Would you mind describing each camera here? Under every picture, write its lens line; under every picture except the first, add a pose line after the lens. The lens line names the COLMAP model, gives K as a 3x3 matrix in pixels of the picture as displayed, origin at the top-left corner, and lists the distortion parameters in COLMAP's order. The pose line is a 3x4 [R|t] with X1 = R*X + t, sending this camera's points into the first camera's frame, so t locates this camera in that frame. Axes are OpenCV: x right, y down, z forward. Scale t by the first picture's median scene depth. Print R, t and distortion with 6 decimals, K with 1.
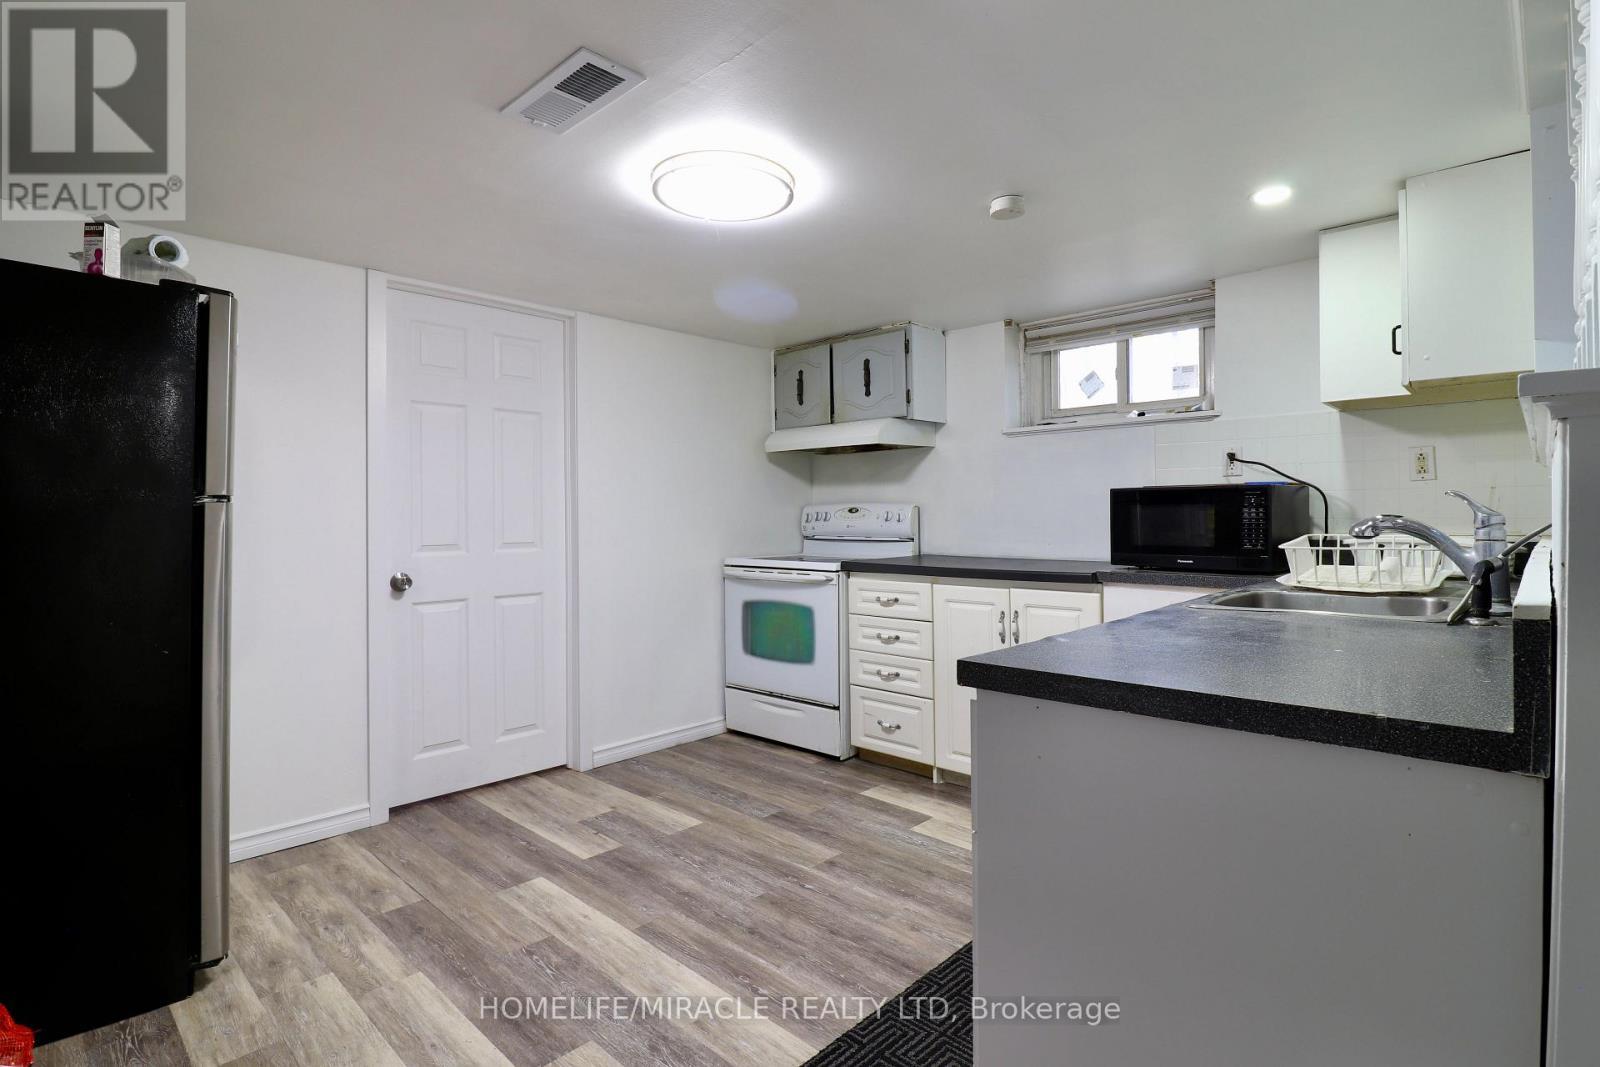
lens RADIAL K [[765.2, 0, 806.3], [0, 765.2, 518.8], [0, 0, 1]] dist [-0.000302, -0.001672]
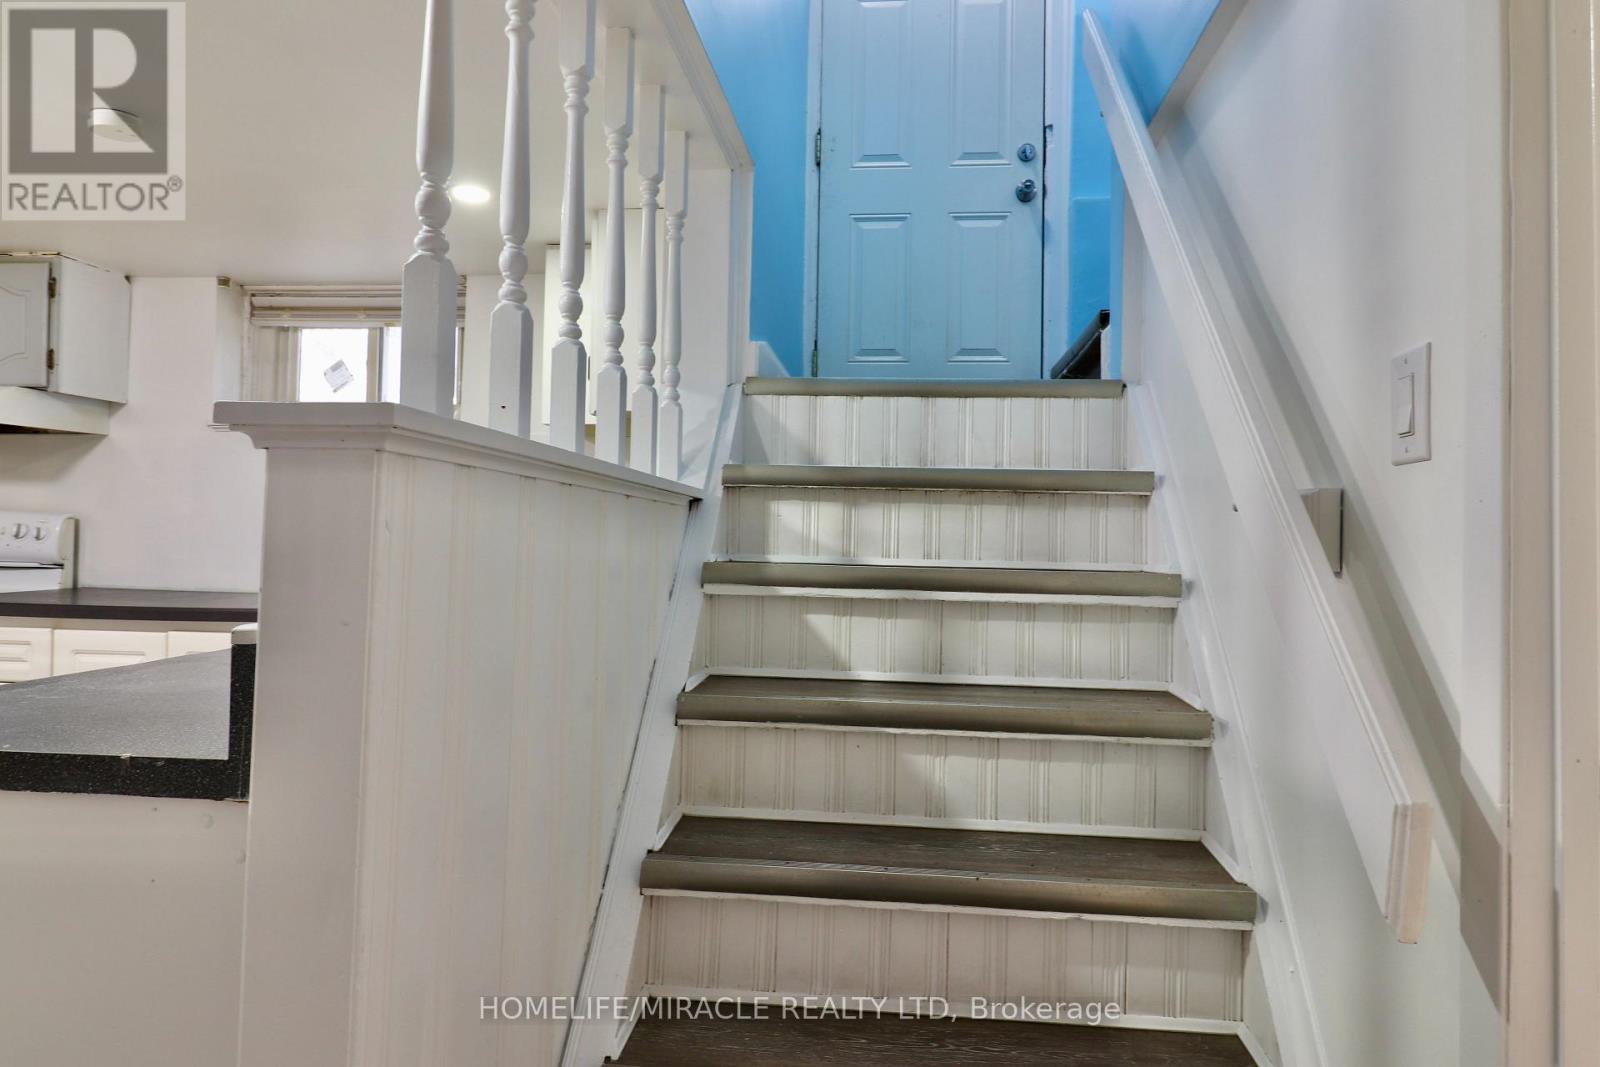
lens RADIAL K [[960.4, 0, 800.3], [0, 960.4, 513.3], [0, 0, 1]] dist [-0.002785, -0.001709]
pose [[0.803429, 0.045428, 0.593665, 0.168995], [-0.025879, 0.998807, -0.041408, -0.001686], [-0.594838, 0.017905, 0.803646, -0.099577]]
